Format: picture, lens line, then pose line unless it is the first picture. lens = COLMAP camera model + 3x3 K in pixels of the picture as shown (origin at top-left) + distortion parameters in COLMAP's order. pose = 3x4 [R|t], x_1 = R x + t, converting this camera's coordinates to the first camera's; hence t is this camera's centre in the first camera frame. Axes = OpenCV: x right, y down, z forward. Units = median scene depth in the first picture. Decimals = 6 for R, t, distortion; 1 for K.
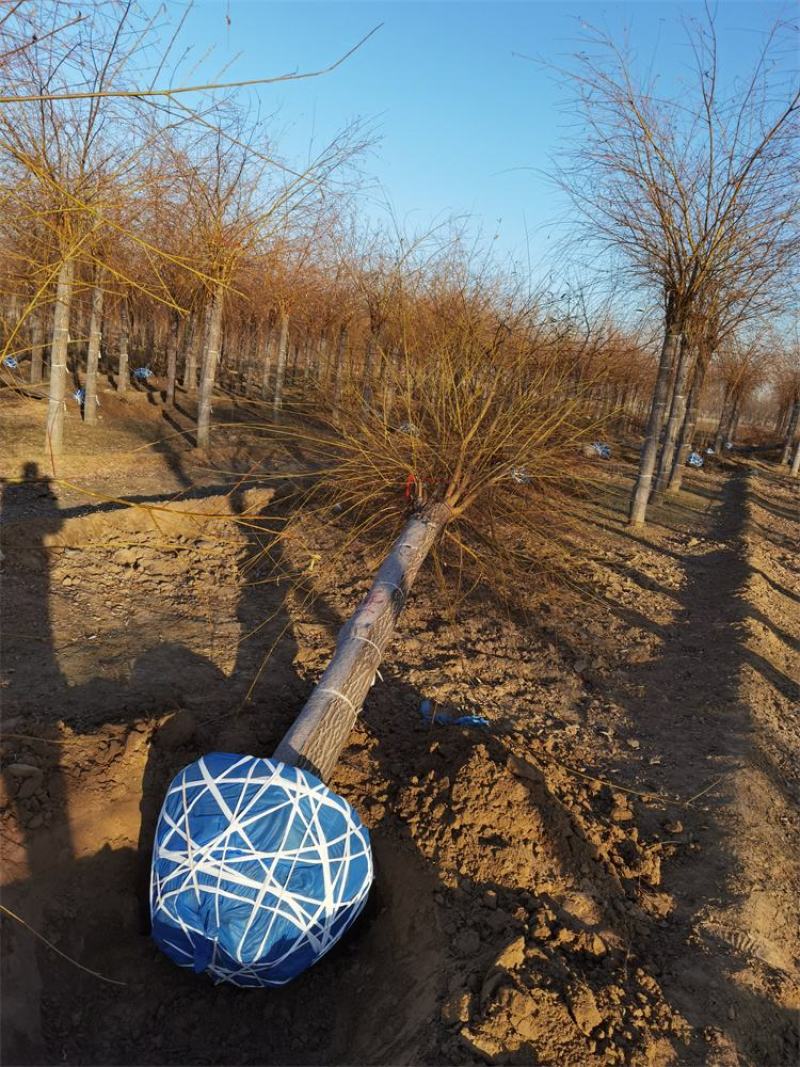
lens RADIAL K [[771.1, 0, 400.0], [0, 771.1, 533.5], [0, 0, 1]] dist [0.057742, -0.059536]
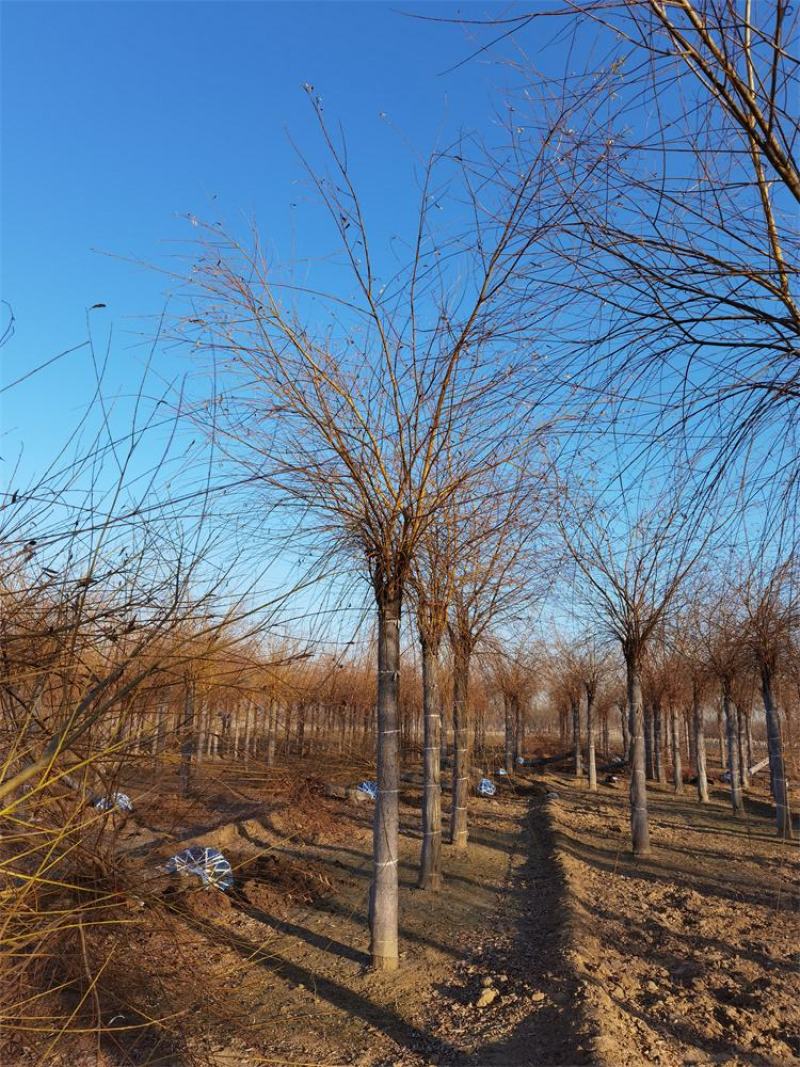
lens RADIAL K [[771.1, 0, 400.0], [0, 771.1, 533.5], [0, 0, 1]] dist [0.057742, -0.059536]
pose [[0.961049, -0.055438, 0.270760, 0.125515], [0.163027, 0.904798, -0.393398, -0.045127], [-0.223174, 0.422216, 0.878593, 0.269922]]
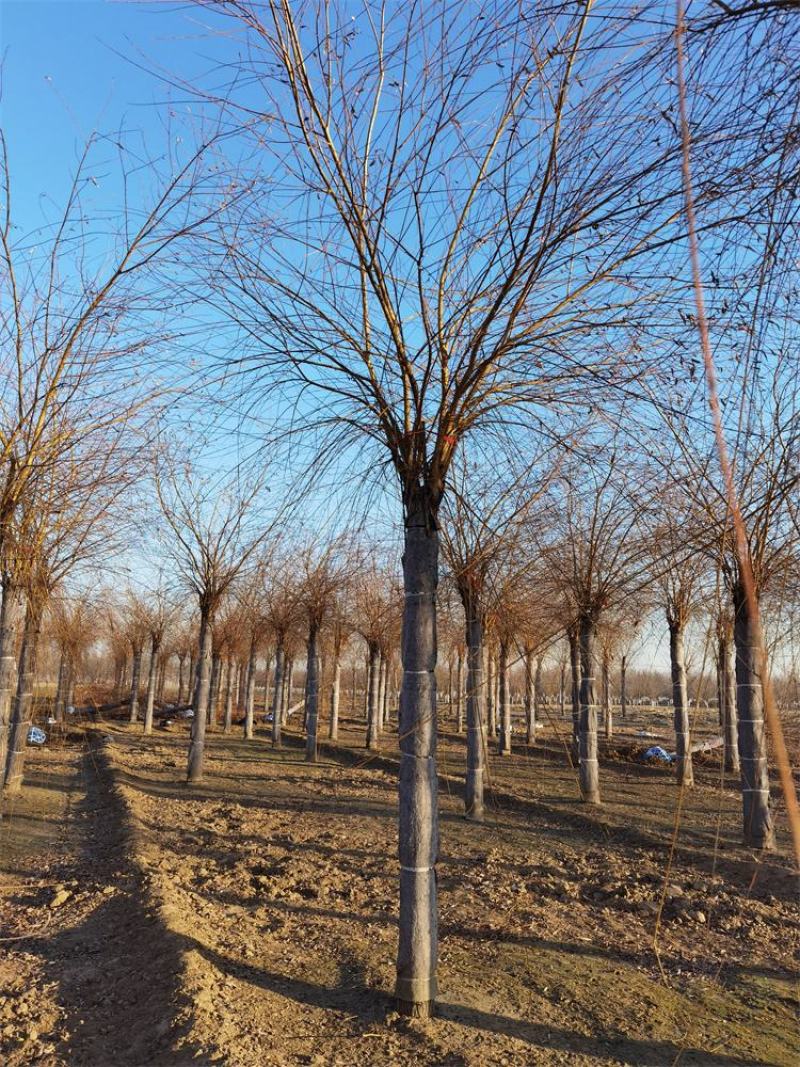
lens RADIAL K [[771.1, 0, 400.0], [0, 771.1, 533.5], [0, 0, 1]] dist [0.057742, -0.059536]
pose [[0.689699, 0.012803, 0.723983, 0.078401], [0.224224, 0.946922, -0.230351, -0.034679], [-0.688505, 0.321208, 0.650221, 0.222517]]
